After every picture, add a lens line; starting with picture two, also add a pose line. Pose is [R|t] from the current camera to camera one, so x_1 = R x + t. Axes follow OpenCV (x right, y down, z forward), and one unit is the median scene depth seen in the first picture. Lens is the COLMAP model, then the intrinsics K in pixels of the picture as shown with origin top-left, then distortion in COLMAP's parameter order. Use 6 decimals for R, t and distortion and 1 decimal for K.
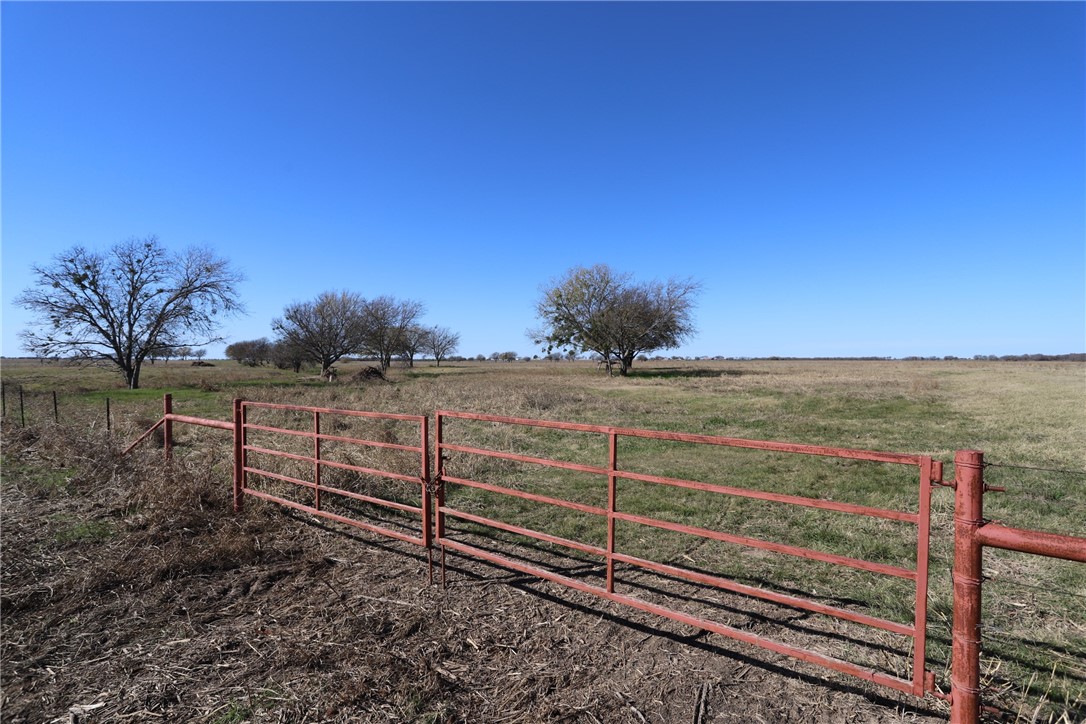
lens RADIAL K [[549.7, 0, 543.0], [0, 549.7, 362.0], [0, 0, 1]] dist [-0.055464, 0.026301]
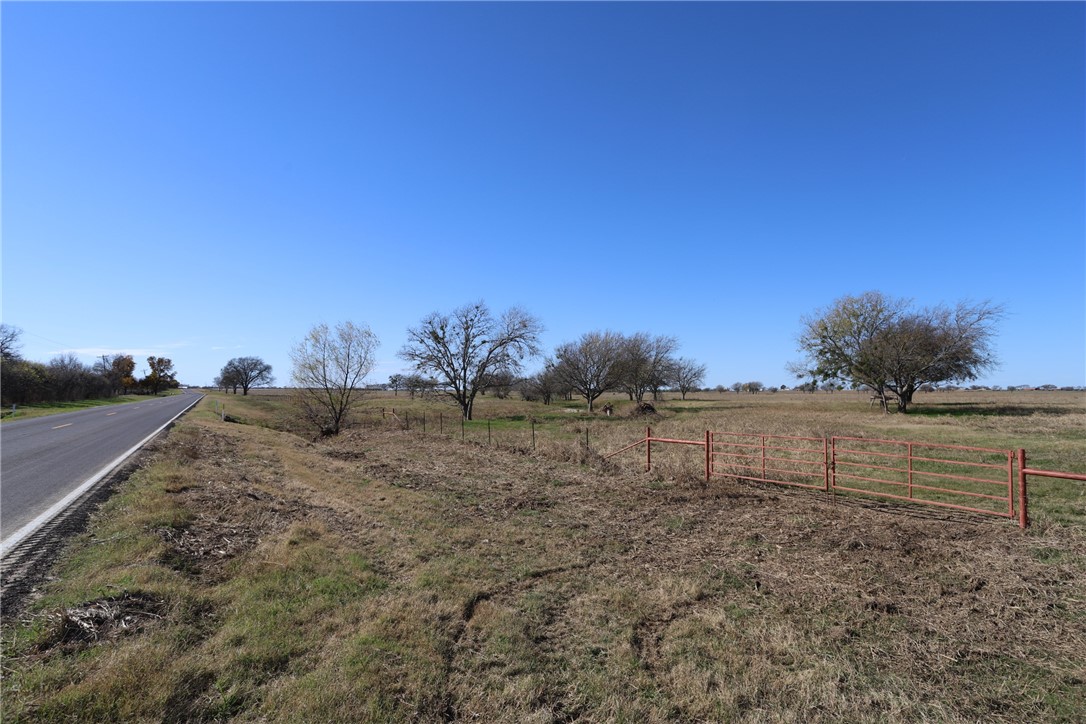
lens RADIAL K [[627.0, 0, 543.0], [0, 627.0, 362.0], [0, 0, 1]] dist [-0.045106, 0.050210]
pose [[0.930651, -0.016700, -0.365526, -0.030143], [-0.000623, 0.998884, -0.047223, -0.009861], [0.365907, 0.044176, 0.929602, -0.179192]]
